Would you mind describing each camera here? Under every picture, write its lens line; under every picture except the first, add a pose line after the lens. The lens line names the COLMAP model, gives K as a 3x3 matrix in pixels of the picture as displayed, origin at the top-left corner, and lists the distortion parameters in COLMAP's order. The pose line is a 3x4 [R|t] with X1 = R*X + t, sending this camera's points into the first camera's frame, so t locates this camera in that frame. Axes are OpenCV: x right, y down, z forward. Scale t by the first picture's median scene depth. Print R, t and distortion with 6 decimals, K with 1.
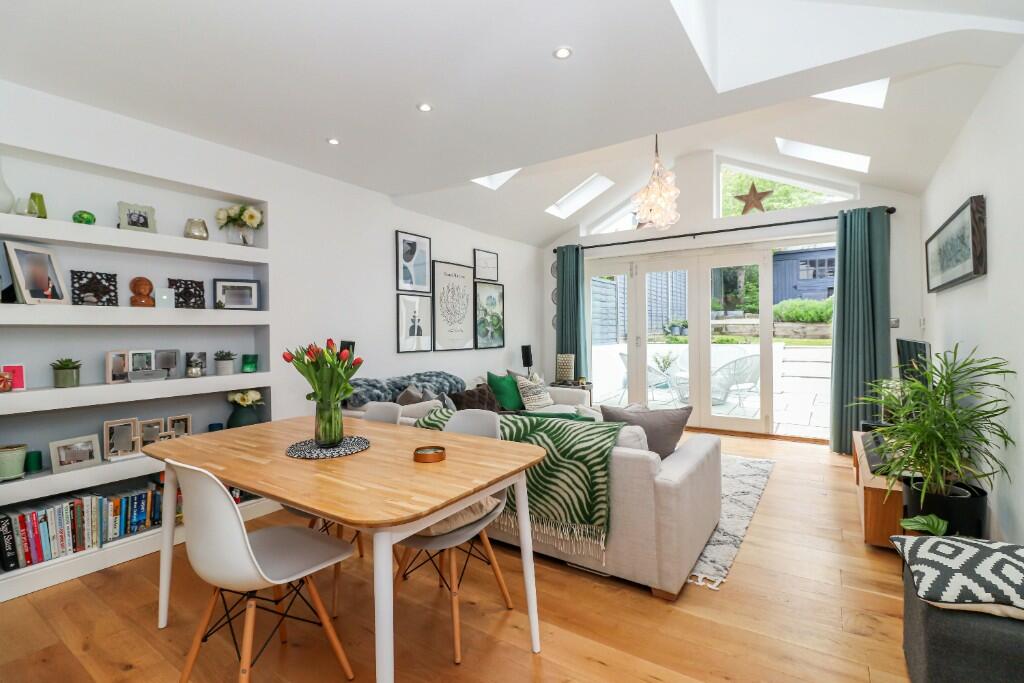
lens RADIAL K [[473.8, 0, 512.0], [0, 473.8, 341.5], [0, 0, 1]] dist [0.000011, -0.000003]
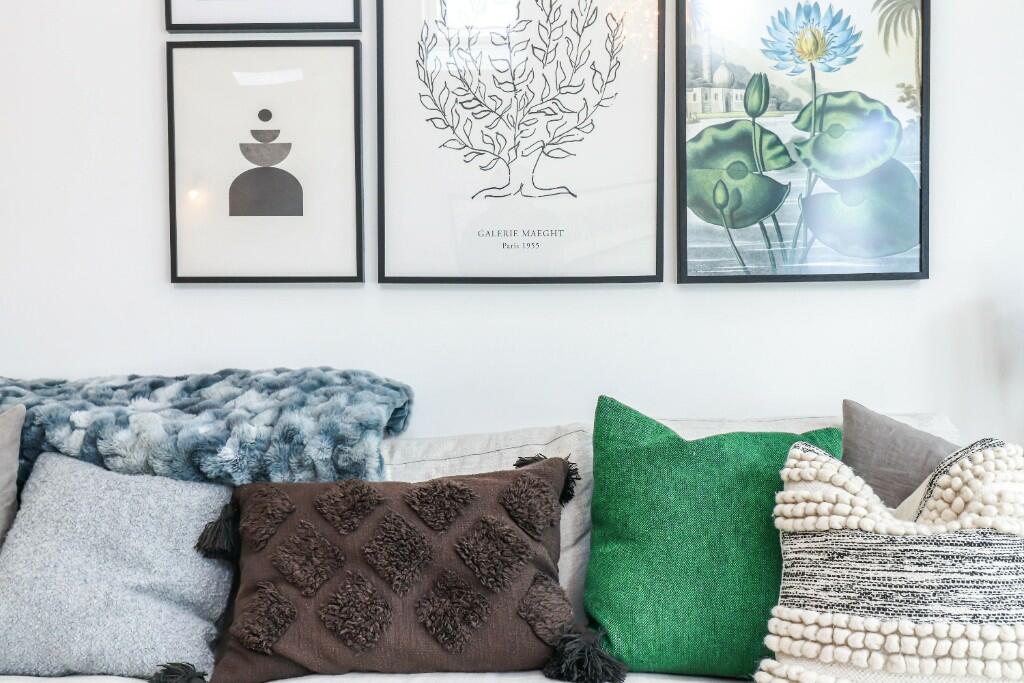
lens RADIAL K [[817.1, 0, 512.0], [0, 817.1, 341.5], [0, 0, 1]] dist [0.005575, 0.002481]
pose [[0.528811, 0.033940, -0.848061, 0.201104], [-0.017901, 0.999424, 0.028836, 0.035930], [0.848551, -0.000068, 0.529113, 0.829649]]
